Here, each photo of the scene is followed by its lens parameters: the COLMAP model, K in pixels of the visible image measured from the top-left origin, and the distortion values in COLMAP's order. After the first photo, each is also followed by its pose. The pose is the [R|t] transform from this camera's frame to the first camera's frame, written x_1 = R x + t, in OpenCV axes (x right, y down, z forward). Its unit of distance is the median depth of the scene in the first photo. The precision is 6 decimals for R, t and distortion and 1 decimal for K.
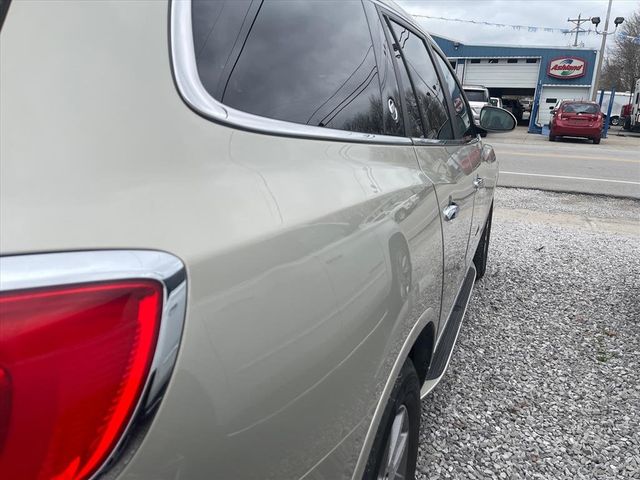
lens RADIAL K [[464.4, 0, 323.9], [0, 464.4, 241.4], [0, 0, 1]] dist [0.056734, -0.091382]
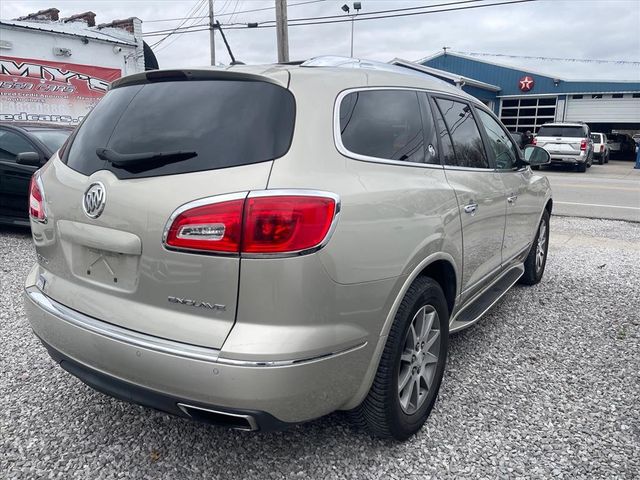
lens RADIAL K [[464.4, 0, 323.9], [0, 464.4, 241.4], [0, 0, 1]] dist [0.056734, -0.091382]
pose [[0.979539, 0.022991, -0.199939, 0.018840], [-0.038502, 0.996512, -0.074041, 0.043175], [0.197540, 0.080224, 0.977007, -0.161887]]
